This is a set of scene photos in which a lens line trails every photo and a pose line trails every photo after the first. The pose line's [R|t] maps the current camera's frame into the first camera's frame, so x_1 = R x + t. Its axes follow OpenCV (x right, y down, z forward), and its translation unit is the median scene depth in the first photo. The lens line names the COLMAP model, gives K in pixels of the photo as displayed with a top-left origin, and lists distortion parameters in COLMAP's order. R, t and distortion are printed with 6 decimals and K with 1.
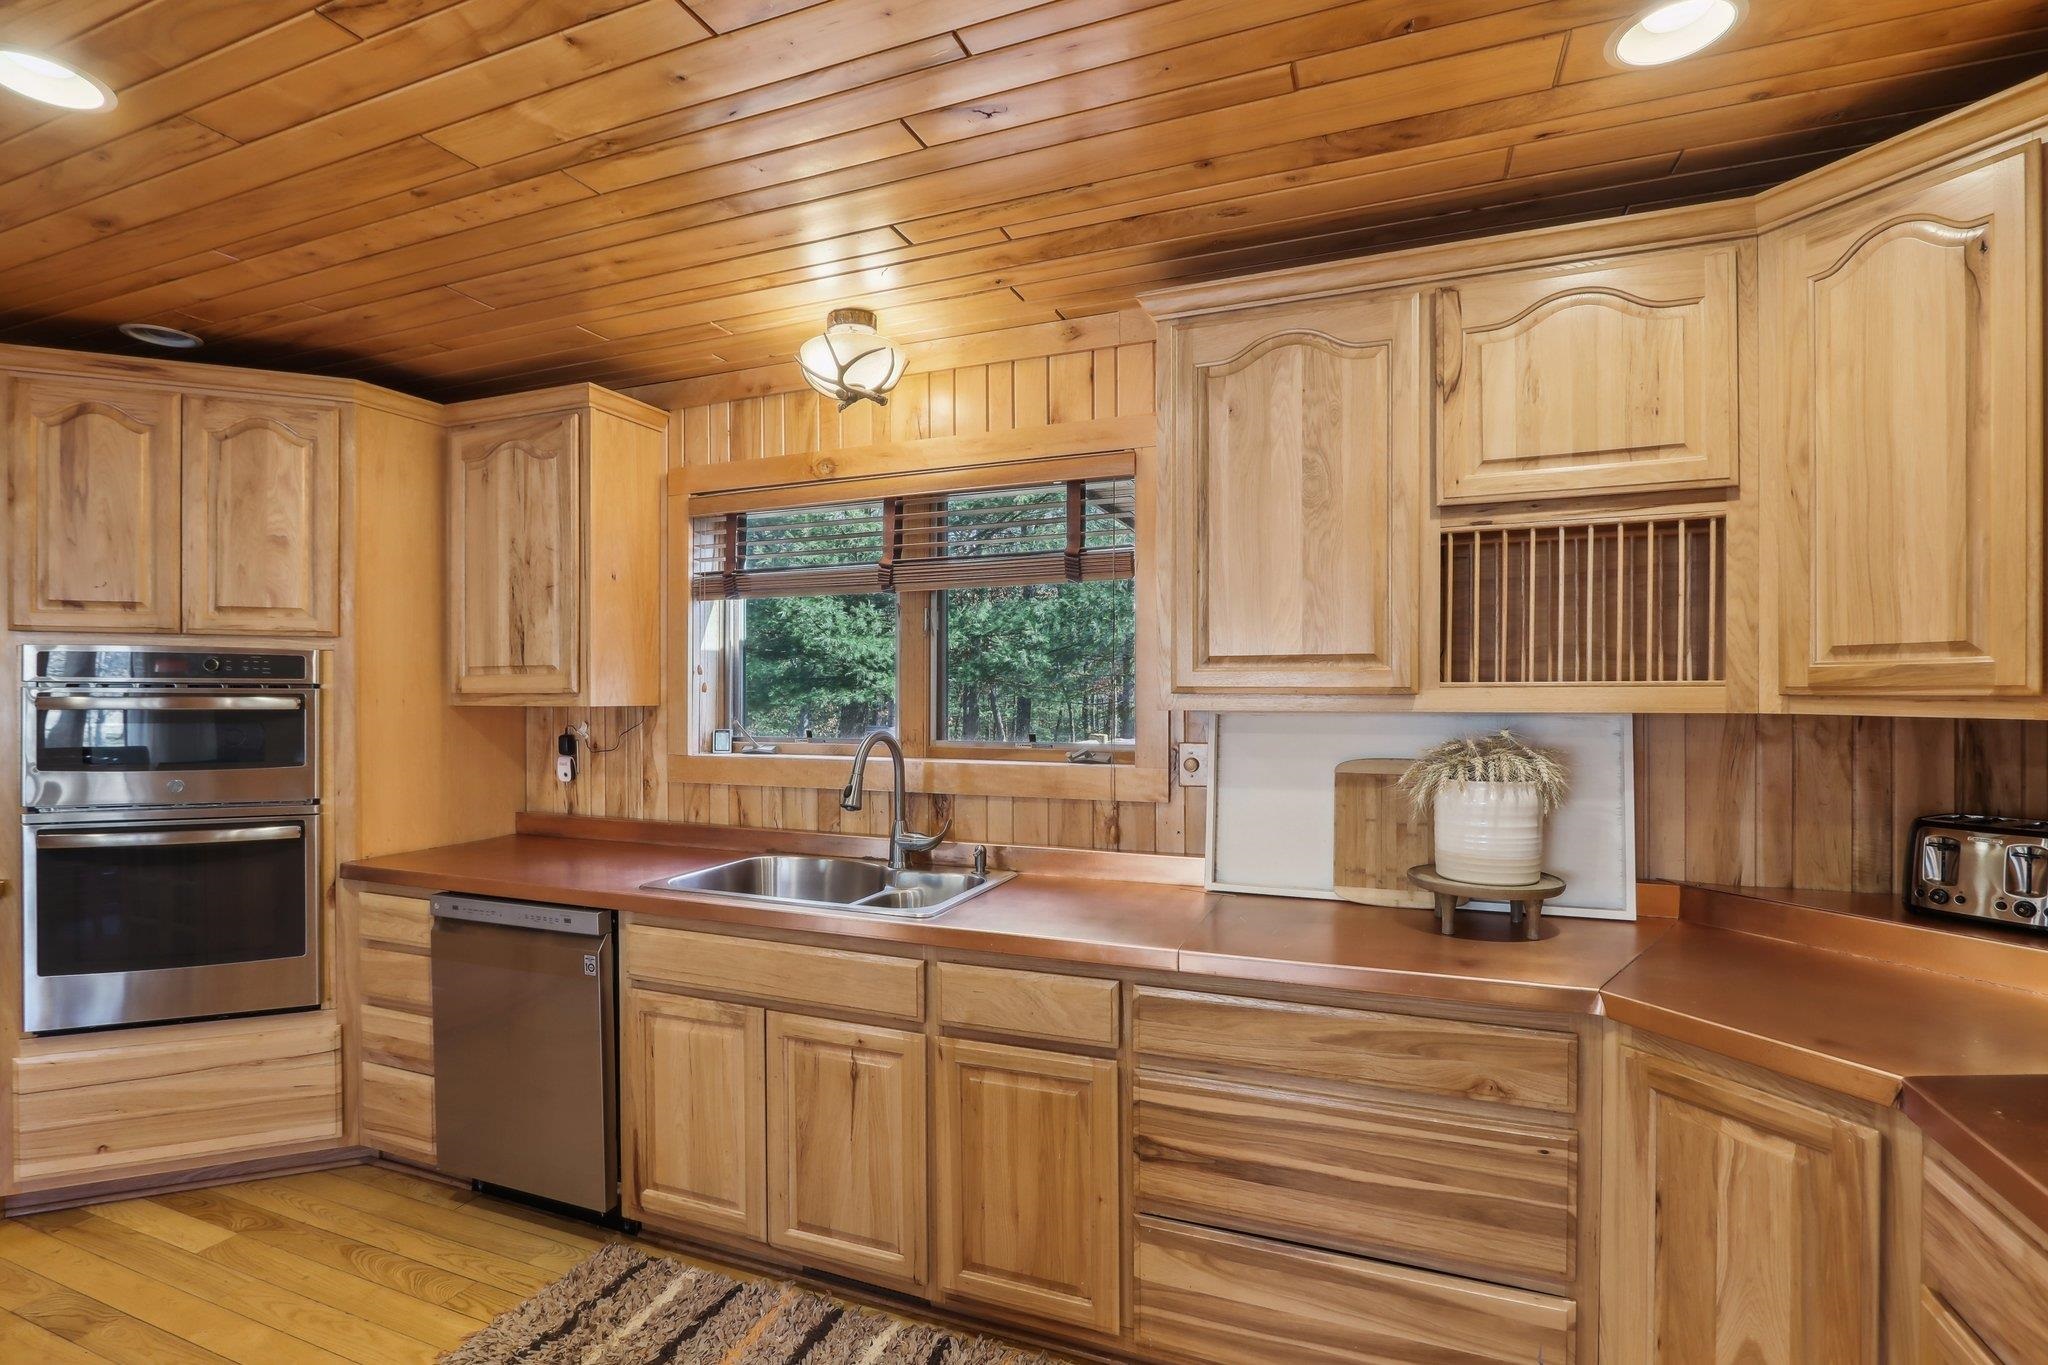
lens RADIAL K [[962.0, 0, 1019.2], [0, 962.0, 712.2], [0, 0, 1]] dist [-0.025313, 0.003389]
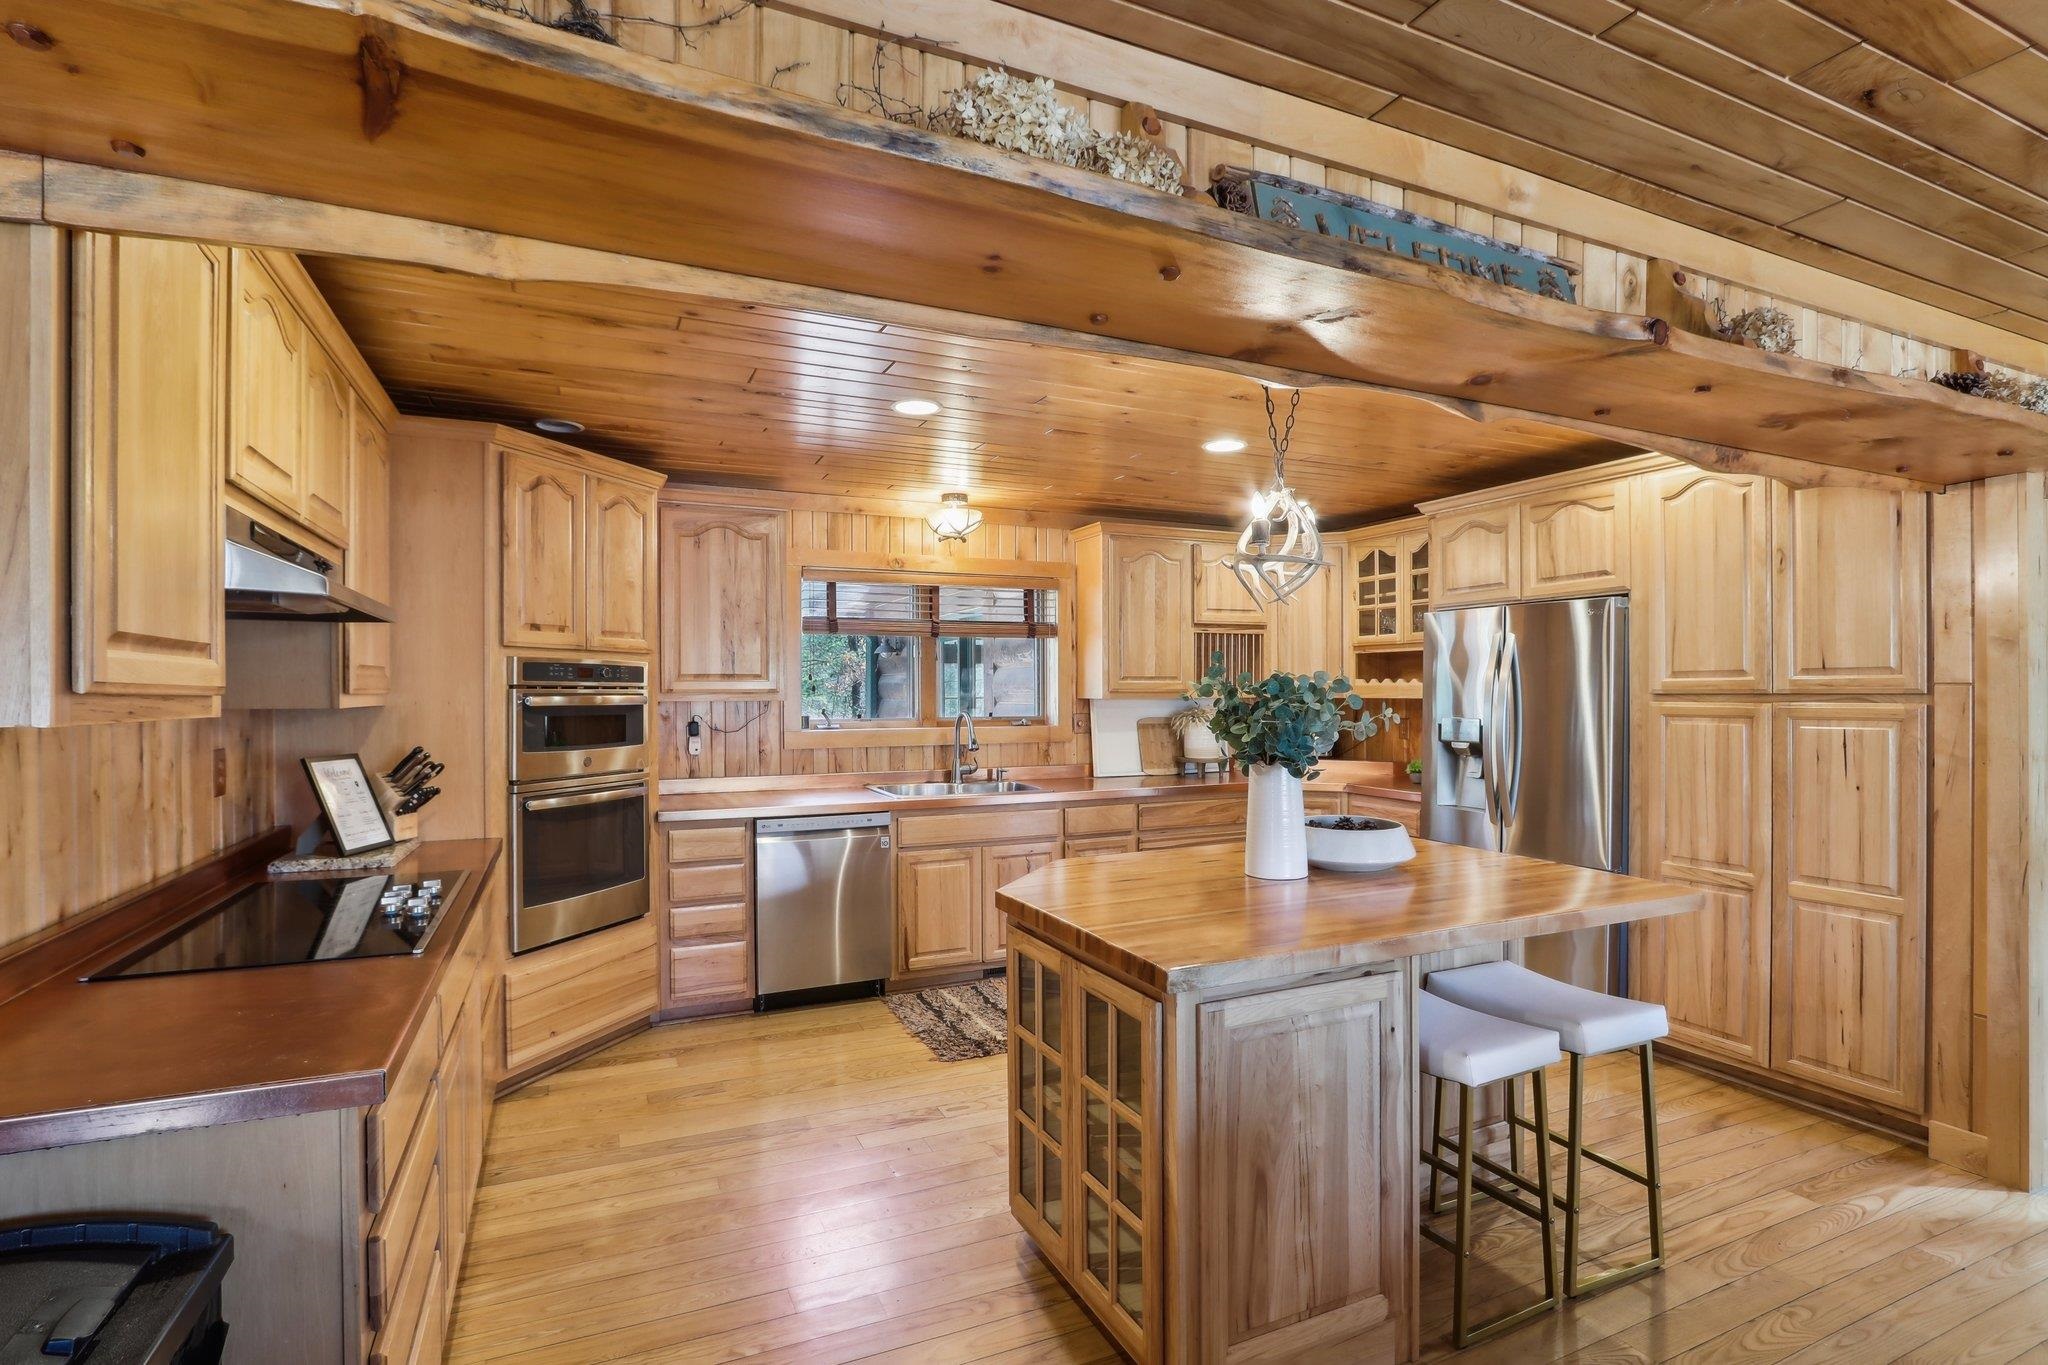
lens RADIAL K [[962.0, 0, 1015.2], [0, 962.0, 686.6], [0, 0, 1]] dist [-0.025313, 0.003389]
pose [[0.693458, 0.000420, 0.720497, -1.504886], [0.012612, 0.999840, -0.012722, -0.003245], [-0.720387, 0.017909, 0.693341, -0.428033]]
